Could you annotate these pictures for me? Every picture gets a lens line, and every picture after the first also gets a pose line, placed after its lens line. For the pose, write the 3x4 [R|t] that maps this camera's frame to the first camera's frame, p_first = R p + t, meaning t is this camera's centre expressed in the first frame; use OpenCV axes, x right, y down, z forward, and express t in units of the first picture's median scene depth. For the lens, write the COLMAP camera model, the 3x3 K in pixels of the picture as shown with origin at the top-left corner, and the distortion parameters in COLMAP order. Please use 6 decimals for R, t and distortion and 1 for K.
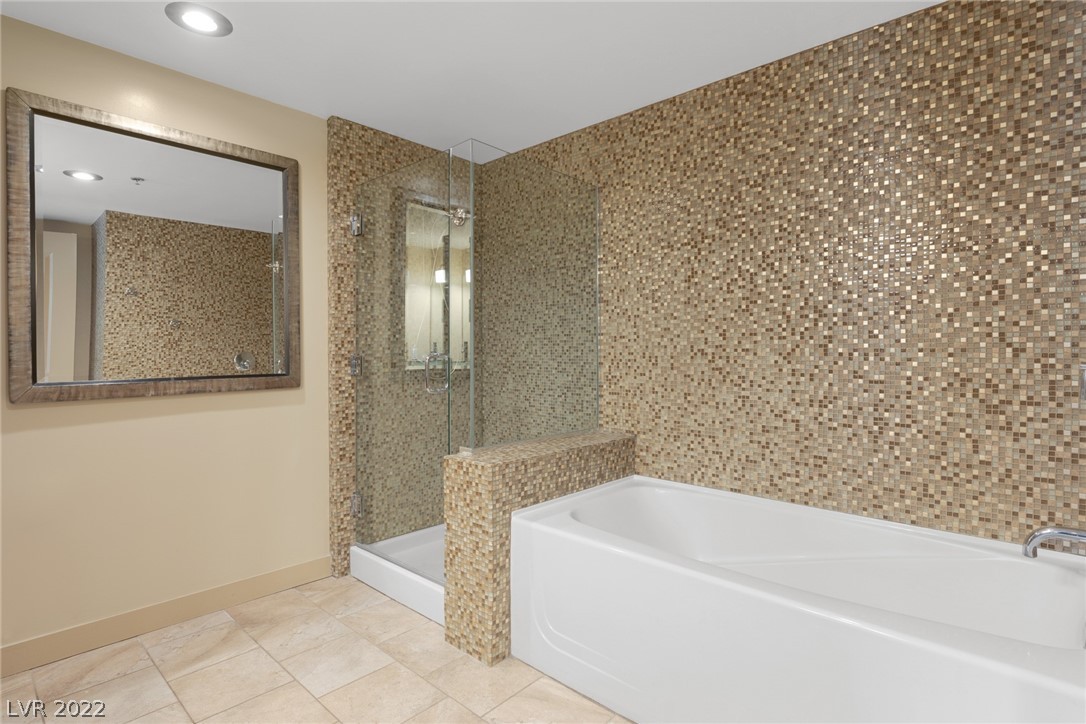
lens RADIAL K [[548.1, 0, 540.4], [0, 548.1, 359.1], [0, 0, 1]] dist [-0.009762, 0.001967]
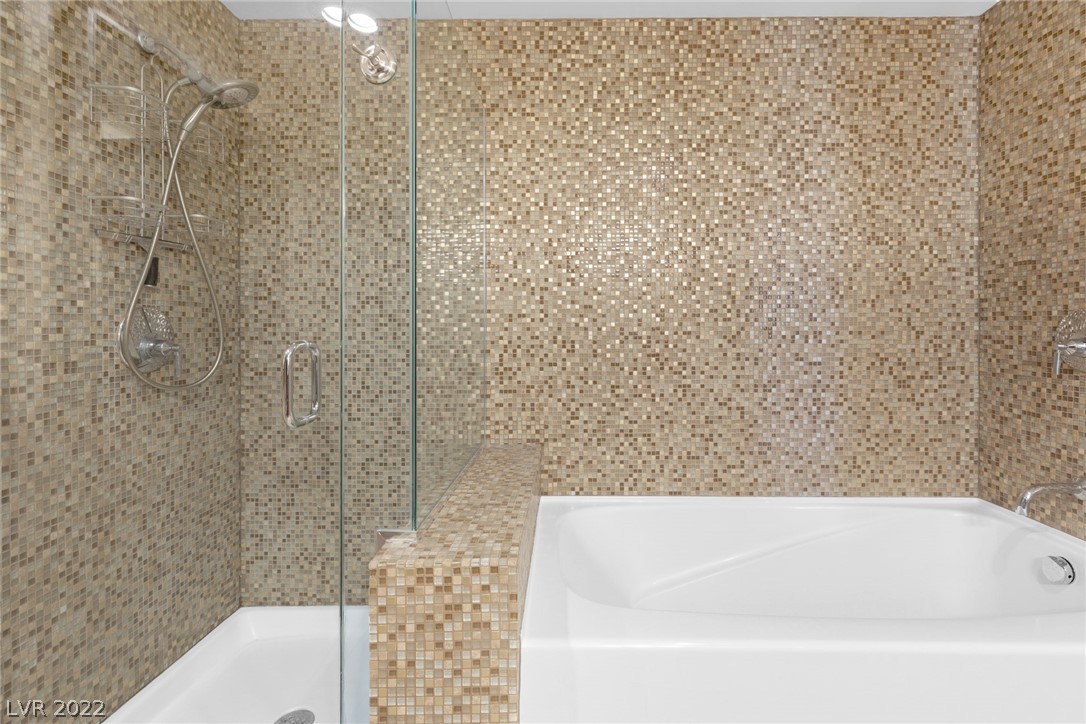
lens RADIAL K [[485.0, 0, 519.9], [0, 485.0, 333.3], [0, 0, 1]] dist [0.003890, 0.000520]
pose [[0.736211, -0.002889, 0.676746, -0.351510], [0.011561, 0.999899, -0.008309, -0.012092], [-0.676653, 0.013941, 0.736170, 0.596240]]
